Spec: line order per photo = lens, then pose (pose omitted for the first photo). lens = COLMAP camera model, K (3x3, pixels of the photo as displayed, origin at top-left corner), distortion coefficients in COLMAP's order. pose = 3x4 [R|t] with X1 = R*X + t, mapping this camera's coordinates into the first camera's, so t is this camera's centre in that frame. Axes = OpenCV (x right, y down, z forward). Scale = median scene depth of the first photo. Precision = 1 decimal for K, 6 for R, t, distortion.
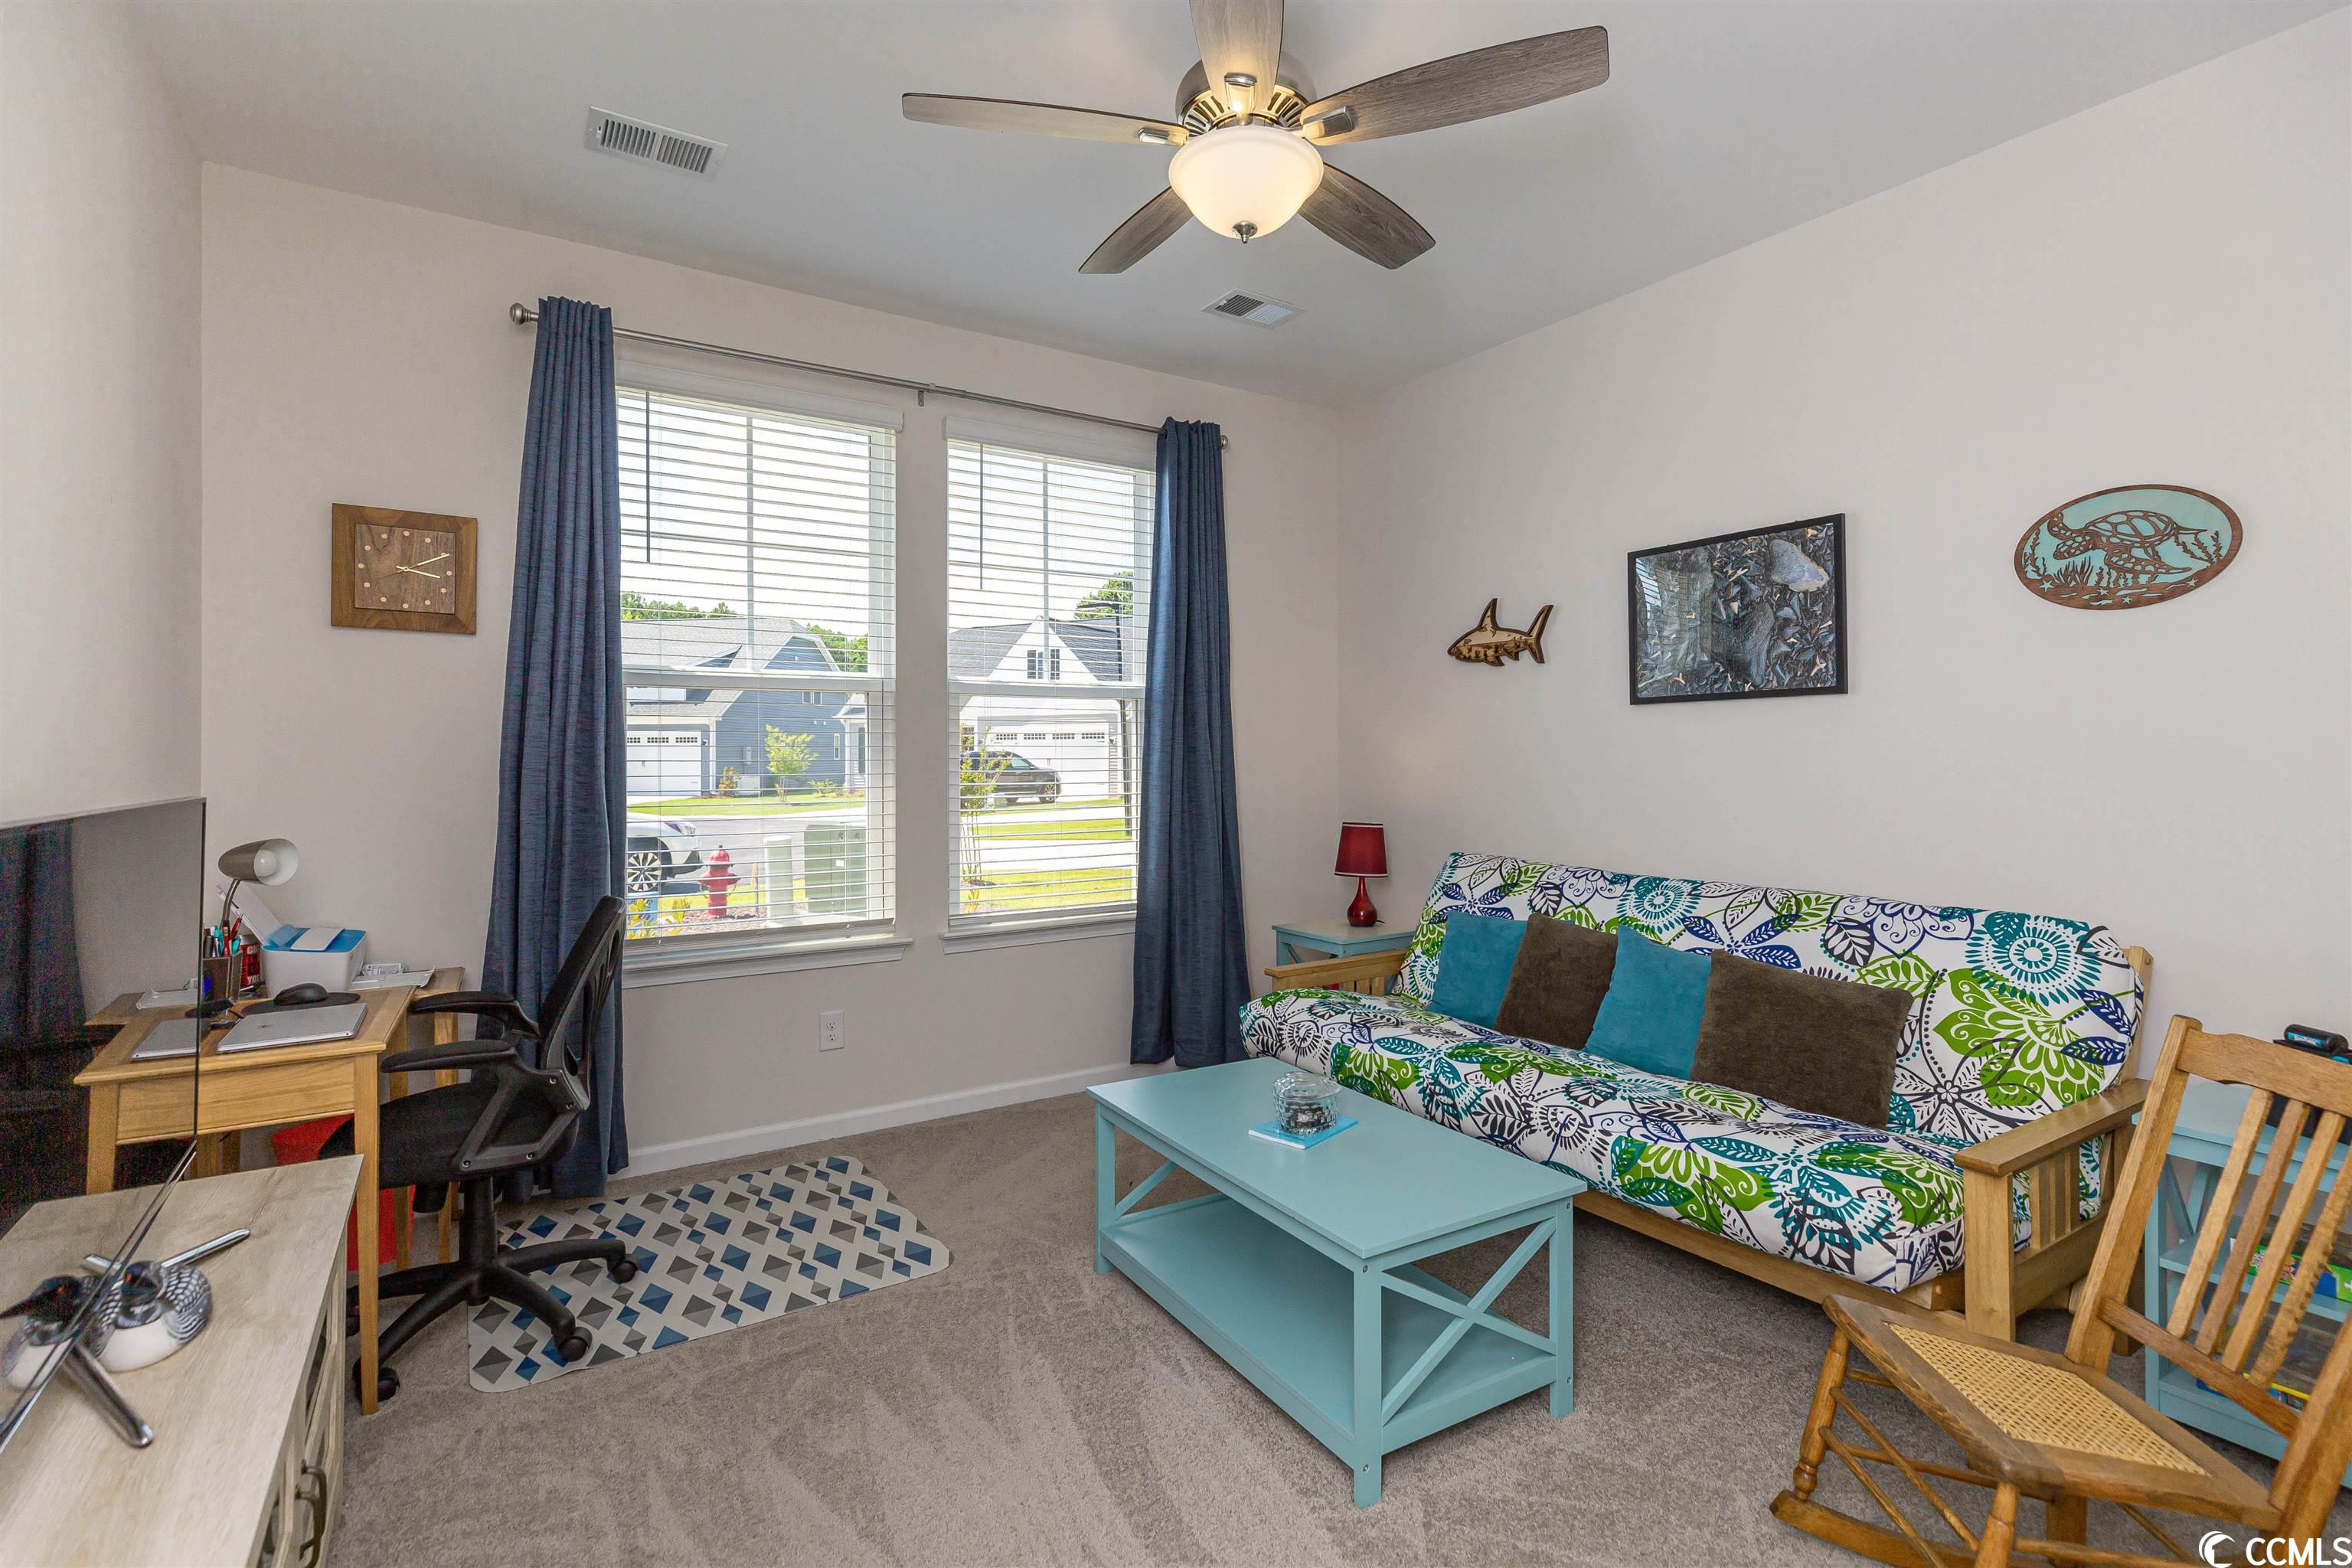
lens RADIAL K [[1058.4, 0, 1154.4], [0, 1058.4, 792.9], [0, 0, 1]] dist [0.001758, -0.000743]
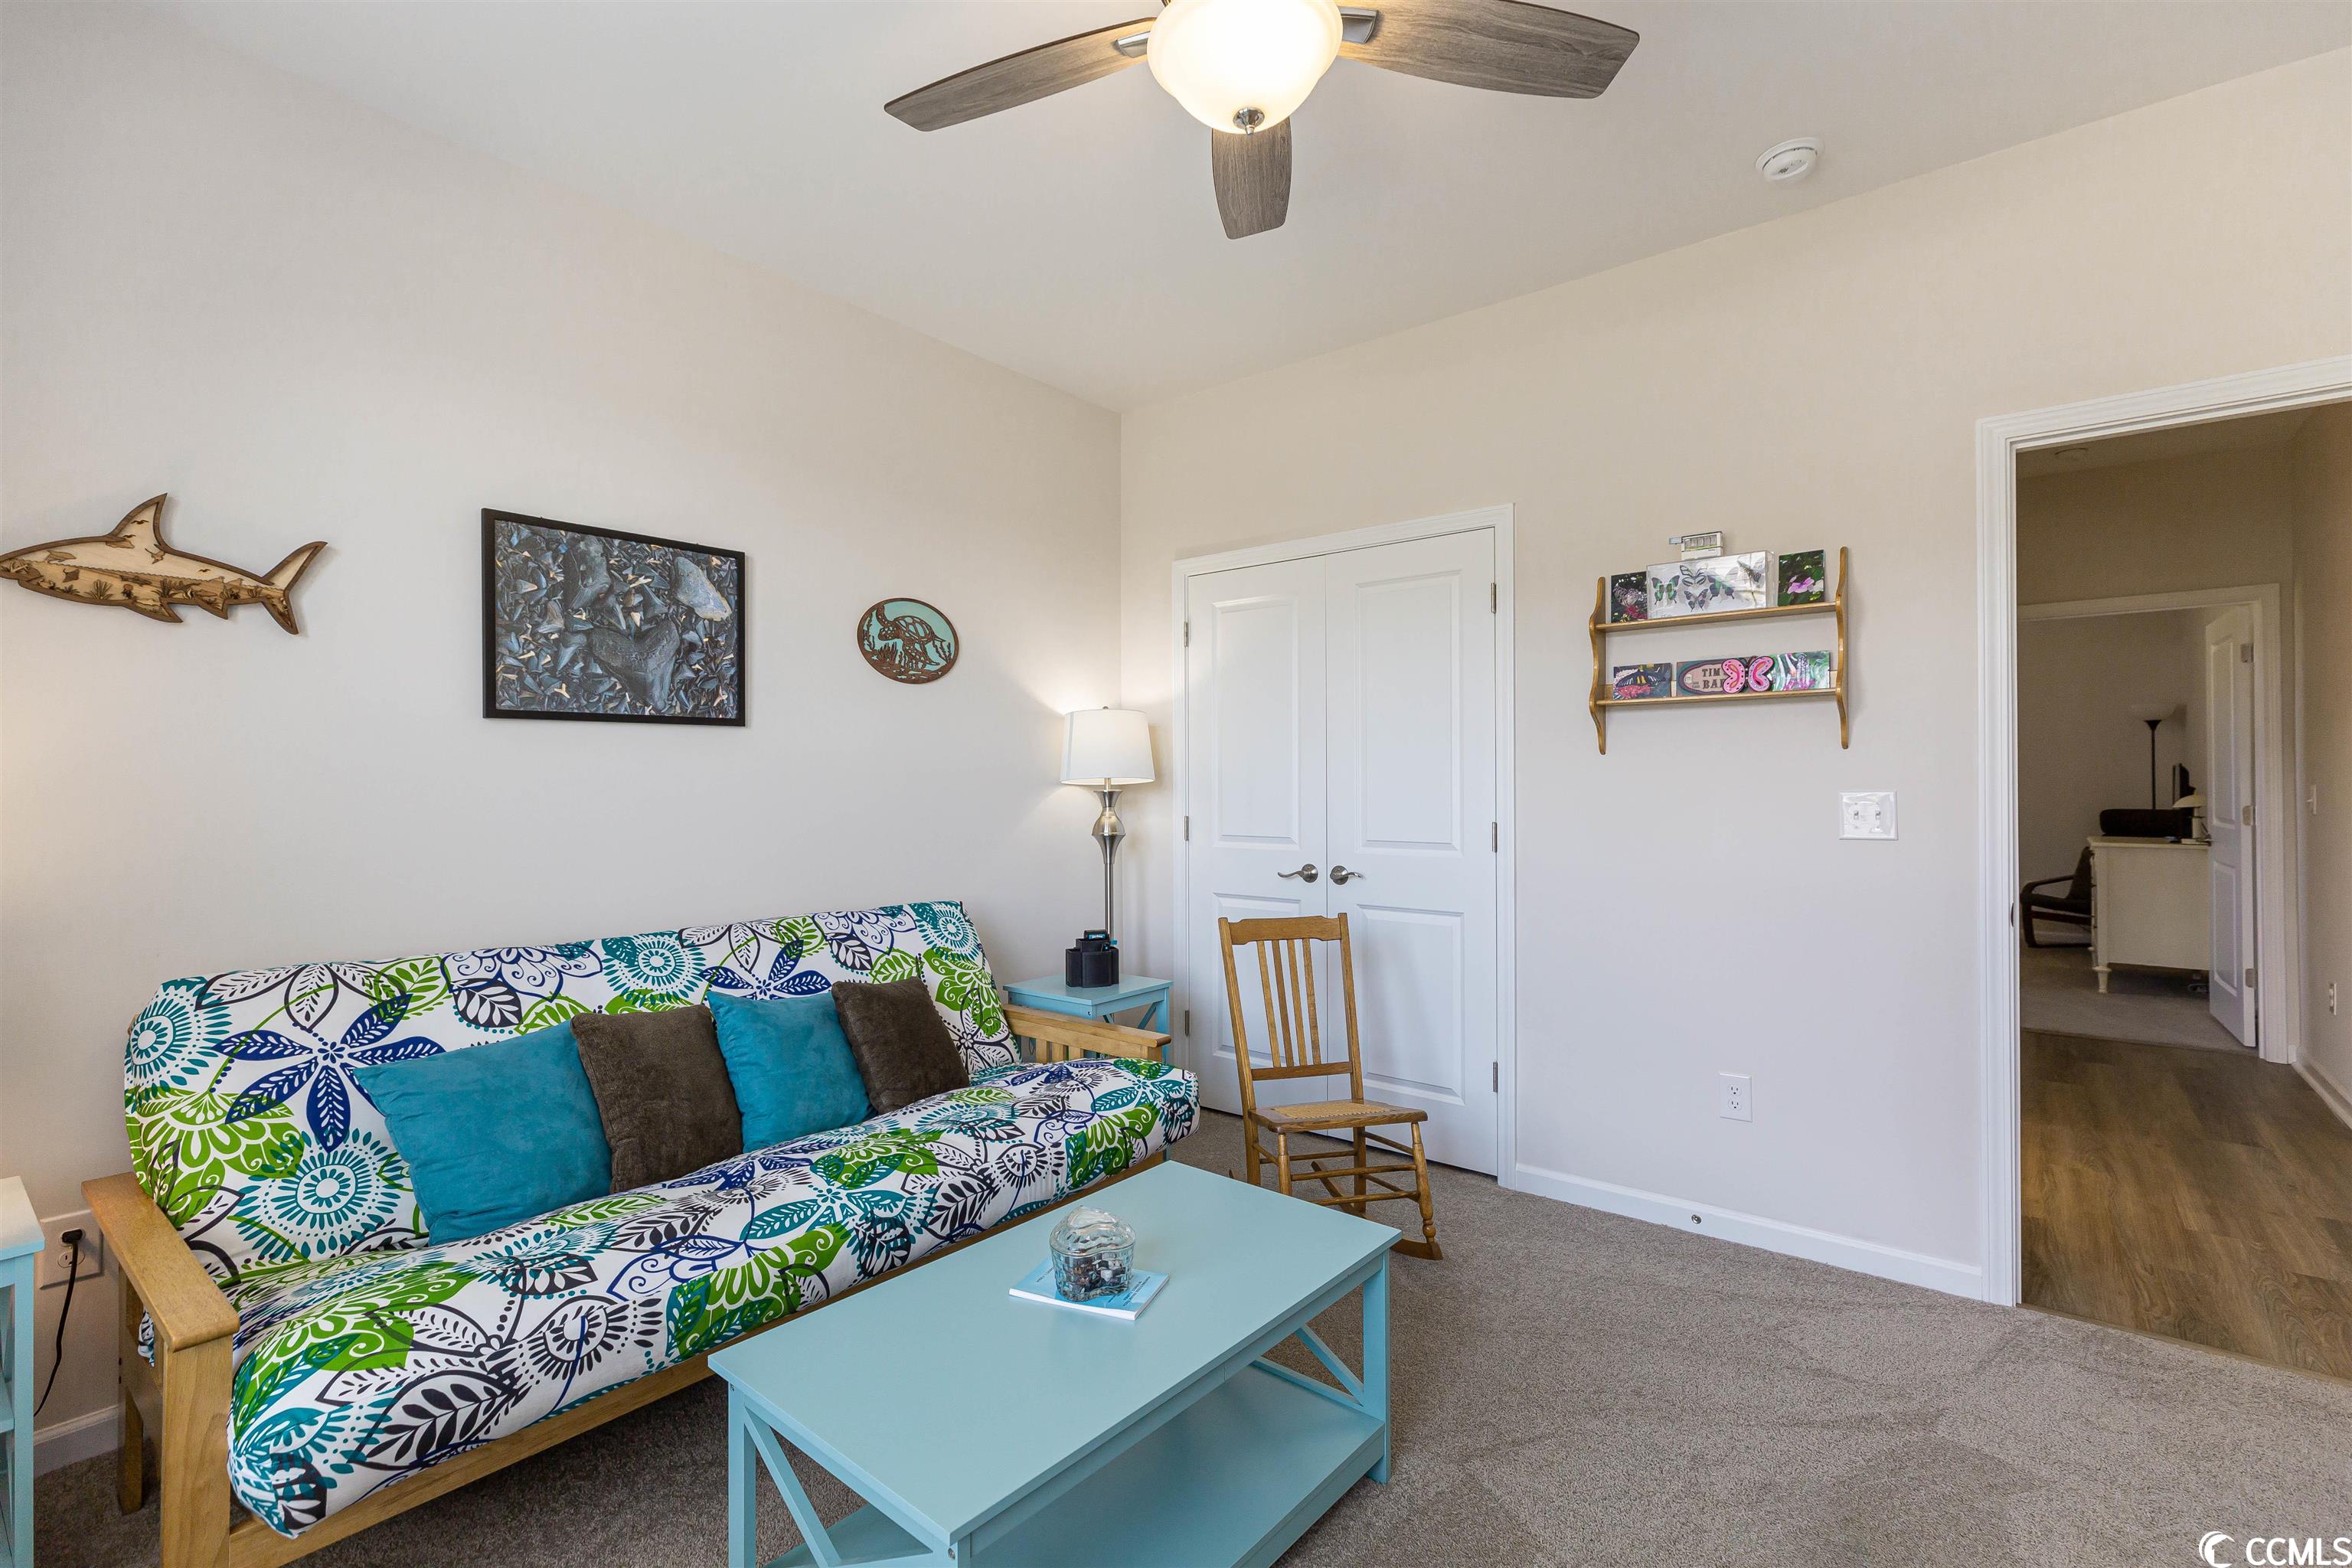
lens RADIAL K [[1058.4, 0, 1169.3], [0, 1058.4, 779.7], [0, 0, 1]] dist [0.001758, -0.000743]
pose [[-0.321132, 0.013125, 0.946944, -0.442133], [0.045293, 0.998973, 0.001514, -0.023421], [-0.945951, 0.043376, -0.321396, 0.903782]]
